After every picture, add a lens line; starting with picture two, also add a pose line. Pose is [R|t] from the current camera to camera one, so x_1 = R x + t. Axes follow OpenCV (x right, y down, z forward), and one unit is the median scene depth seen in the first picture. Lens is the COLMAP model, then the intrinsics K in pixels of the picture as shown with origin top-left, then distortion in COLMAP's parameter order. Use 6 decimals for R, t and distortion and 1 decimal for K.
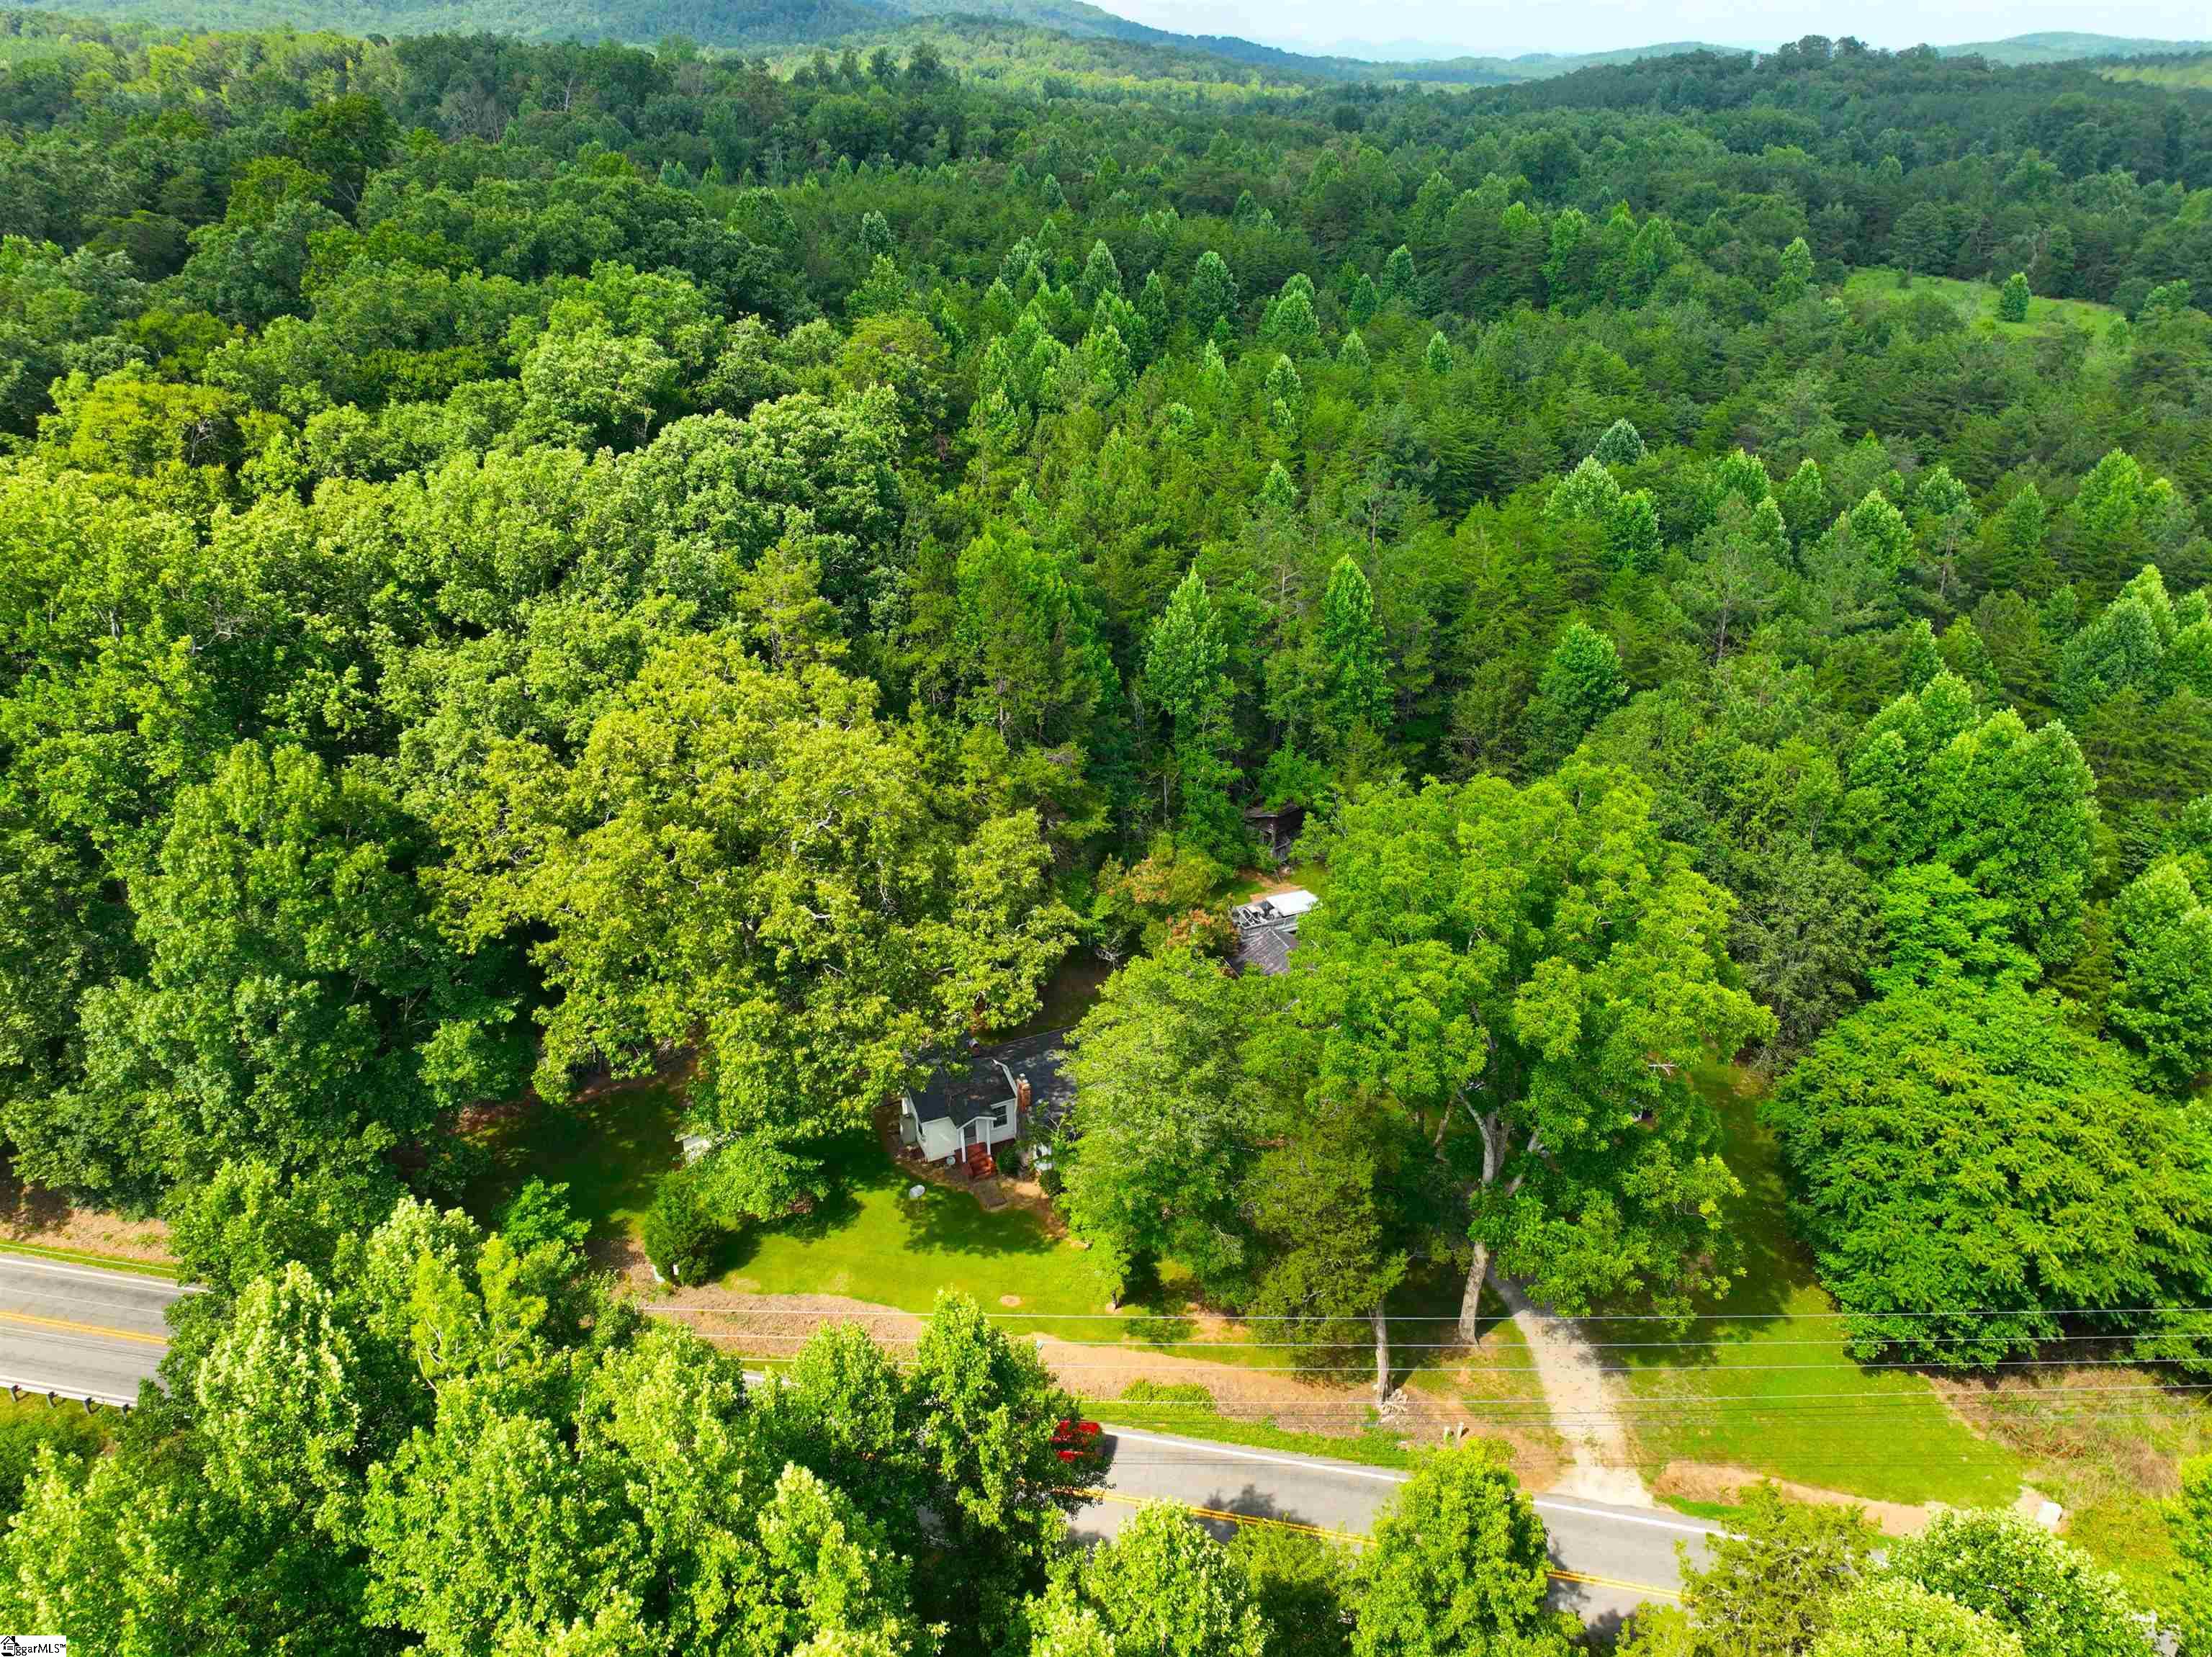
lens RADIAL K [[1584.9, 0, 1104.8], [0, 1584.9, 832.8], [0, 0, 1]] dist [0.004951, 0.010365]
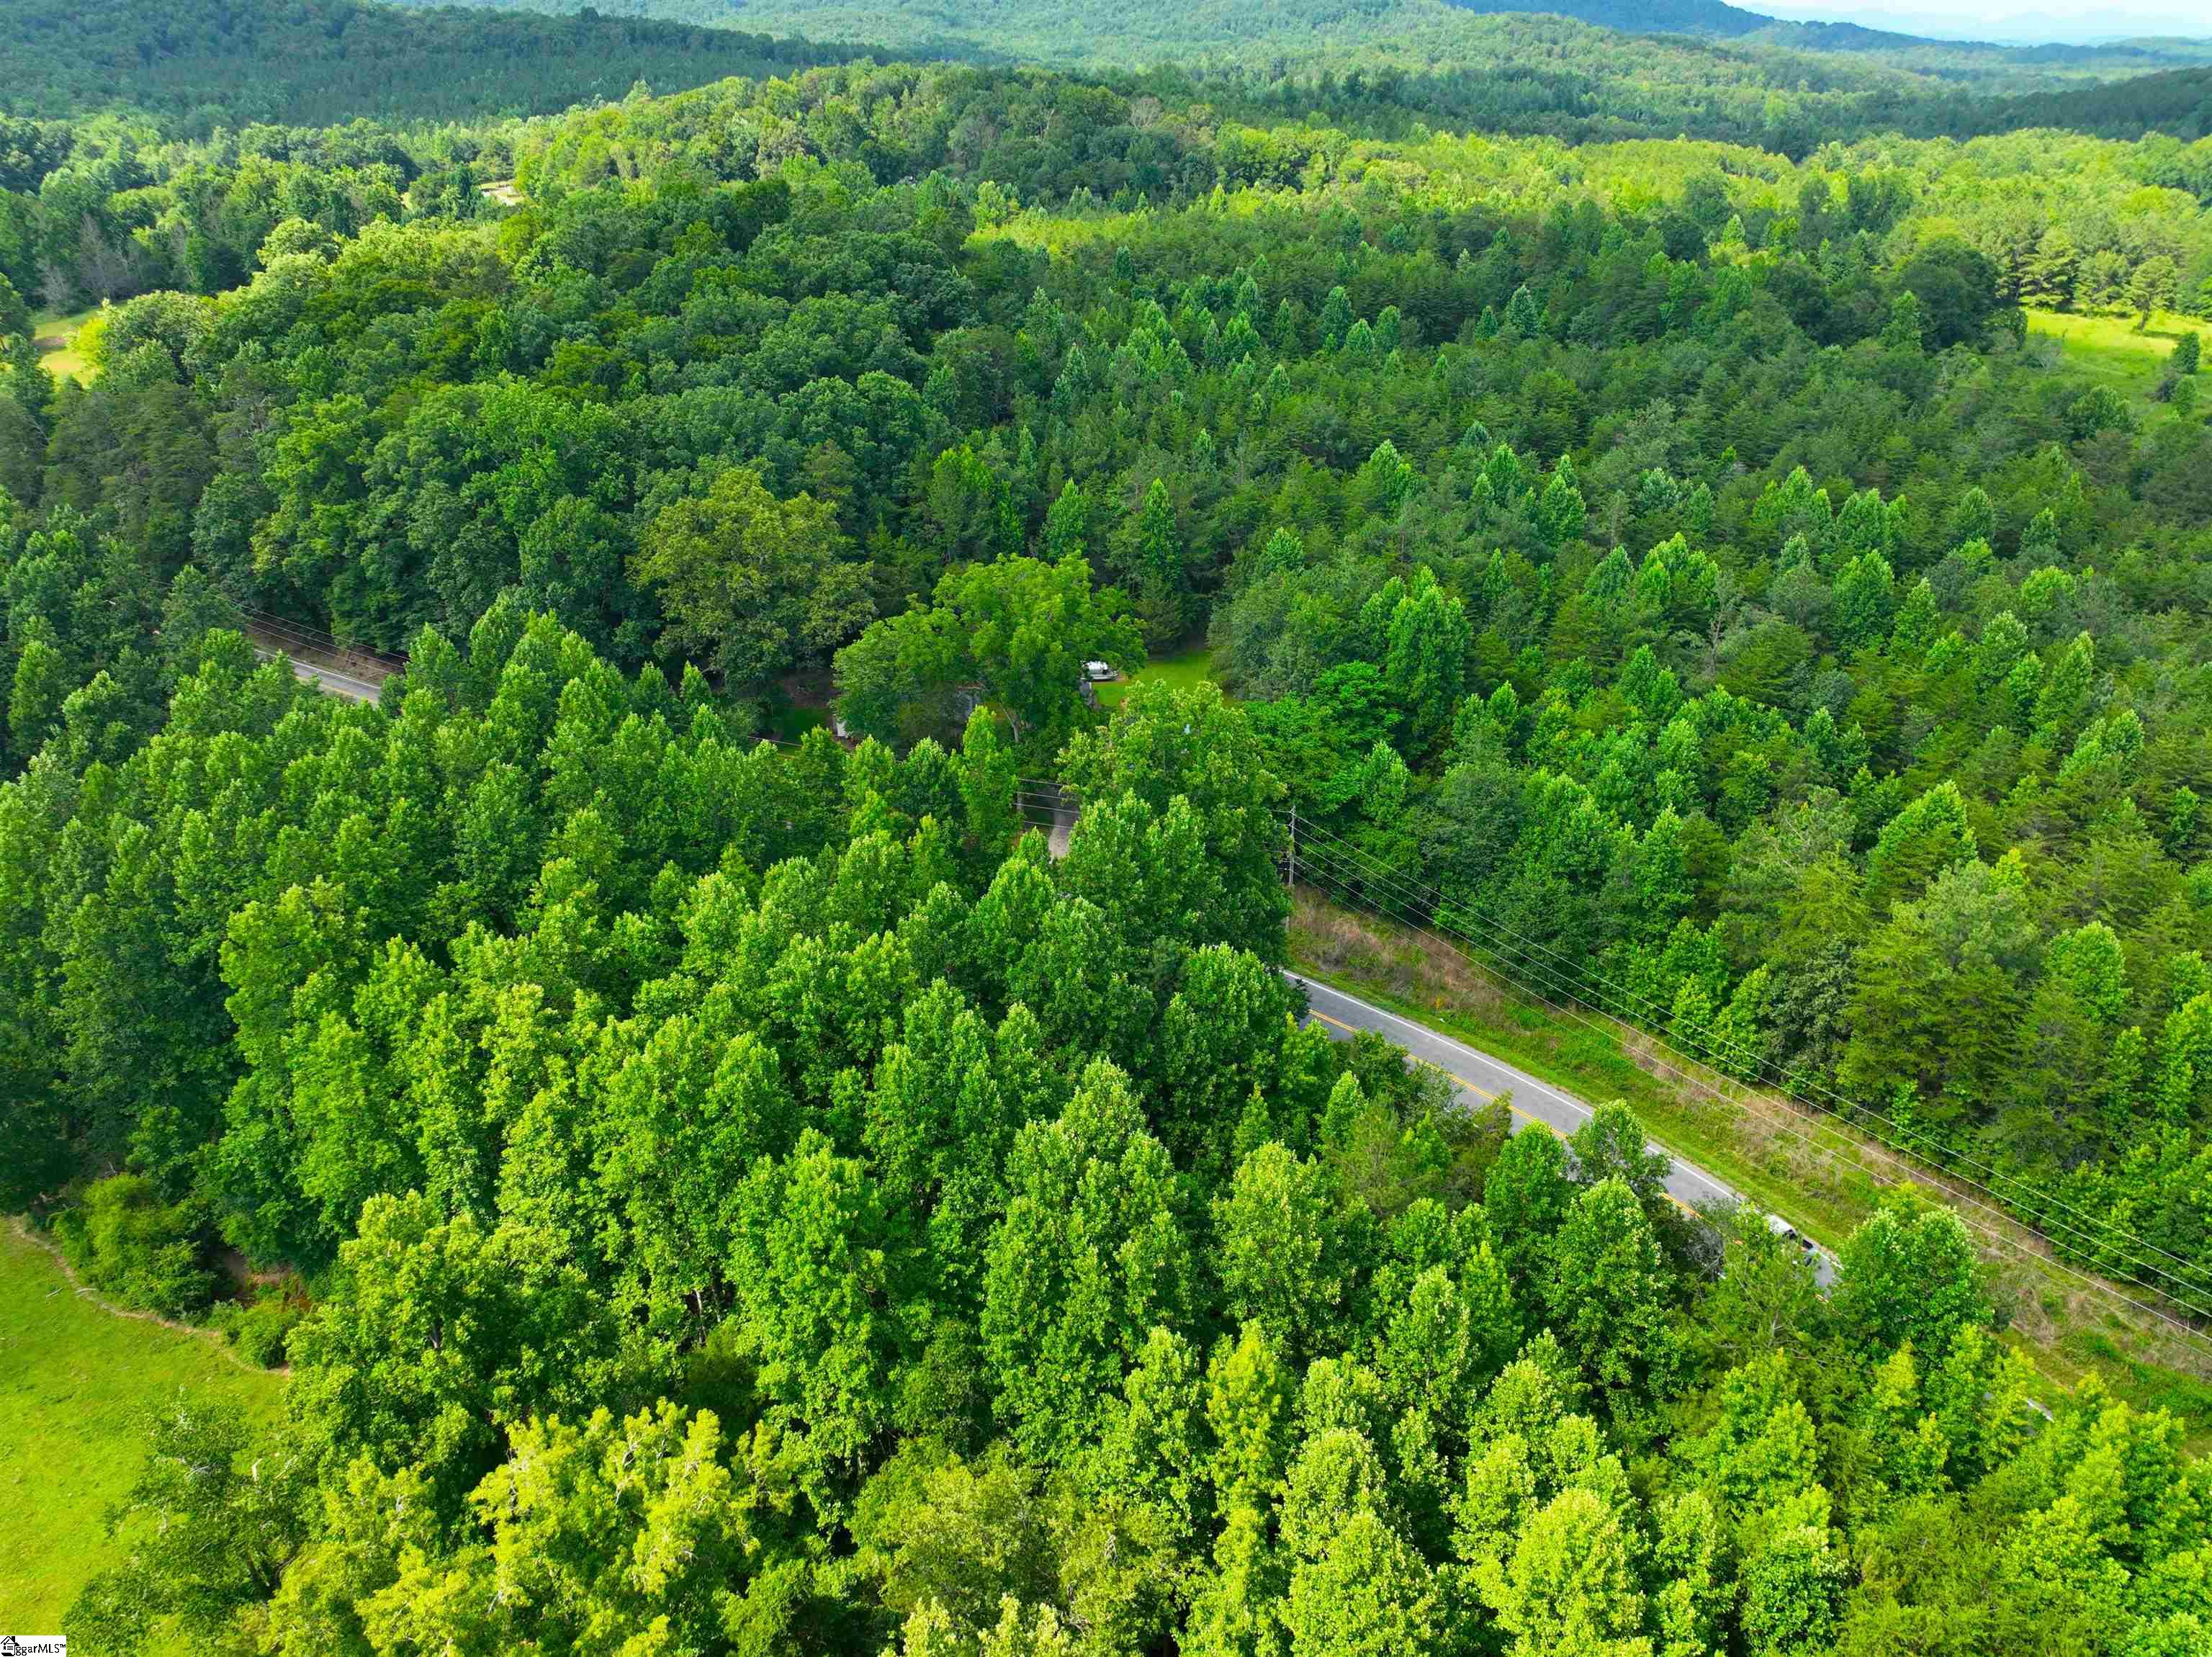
lens RADIAL K [[1584.9, 0, 1123.2], [0, 1584.9, 818.7], [0, 0, 1]] dist [0.004951, 0.010365]
pose [[0.943254, 0.149040, -0.296747, 1.052759], [-0.147381, 0.988681, 0.028087, 0.238127], [0.297574, 0.017242, 0.954543, -1.067611]]
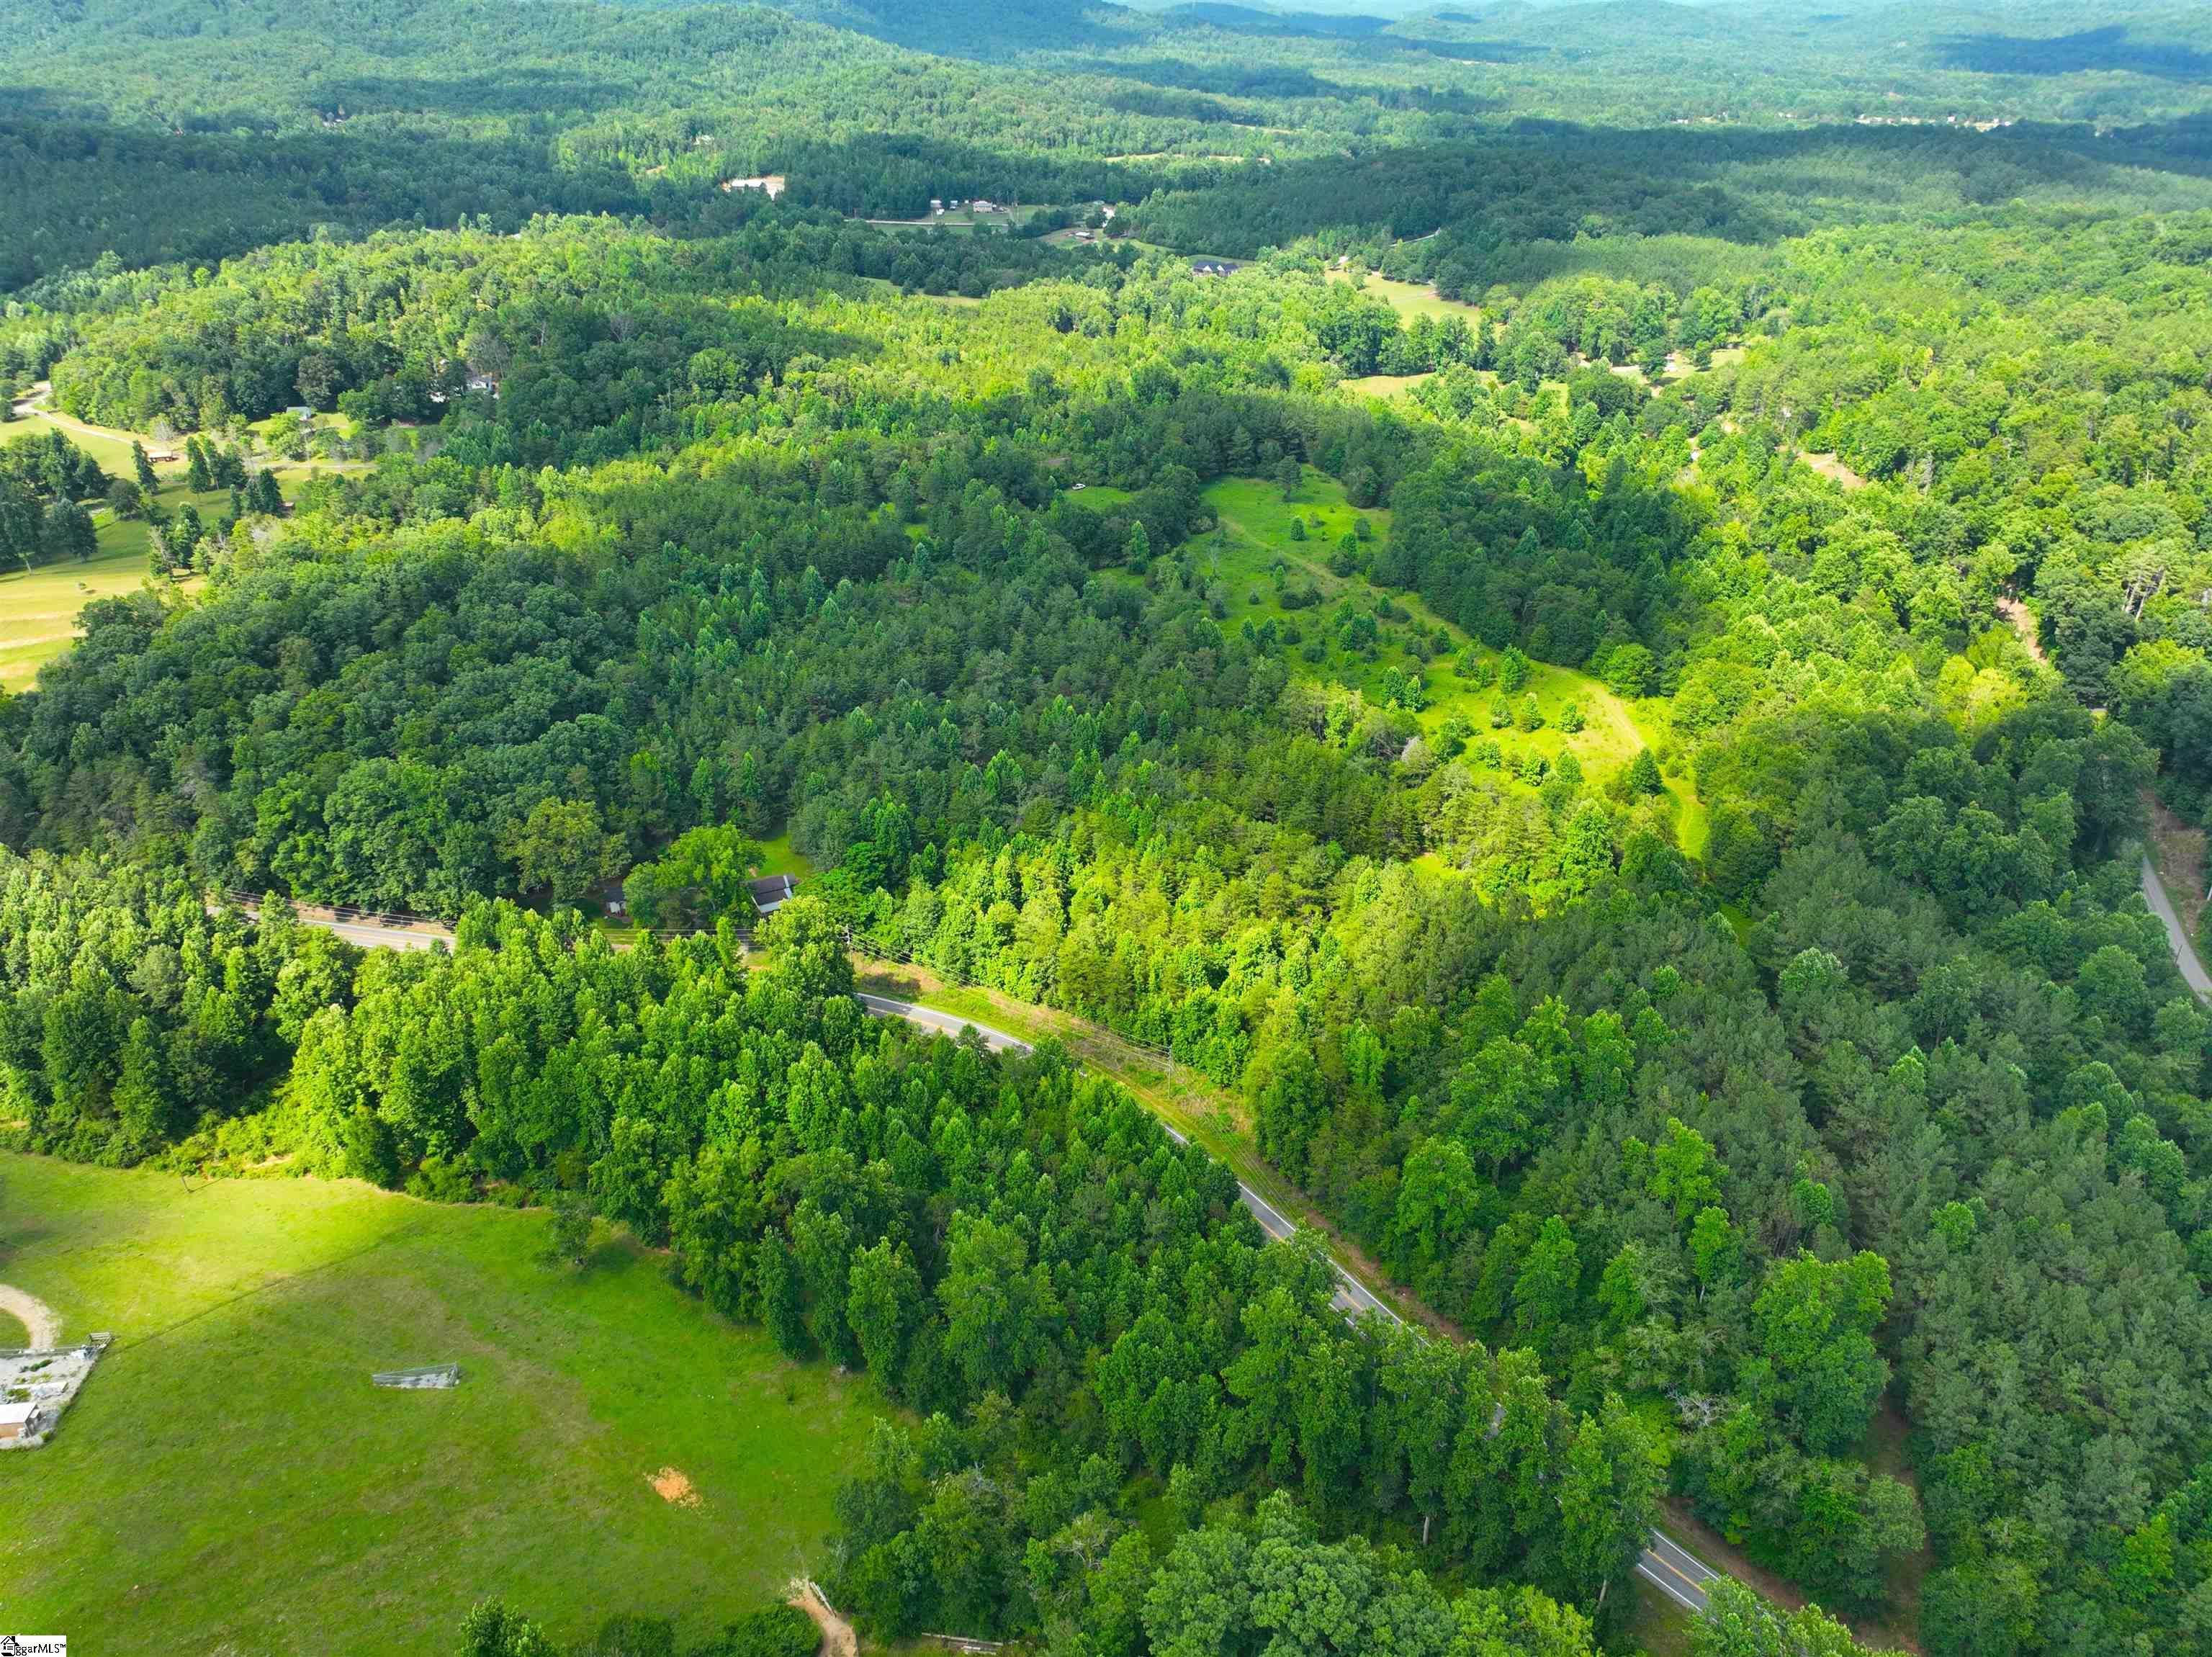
lens RADIAL K [[1584.9, 0, 1116.6], [0, 1584.9, 836.6], [0, 0, 1]] dist [0.004951, 0.010365]
pose [[0.999995, 0.003115, -0.000403, 1.470183], [-0.003091, 0.998773, 0.049432, -0.249489], [0.000557, -0.049430, 0.998777, -3.830992]]
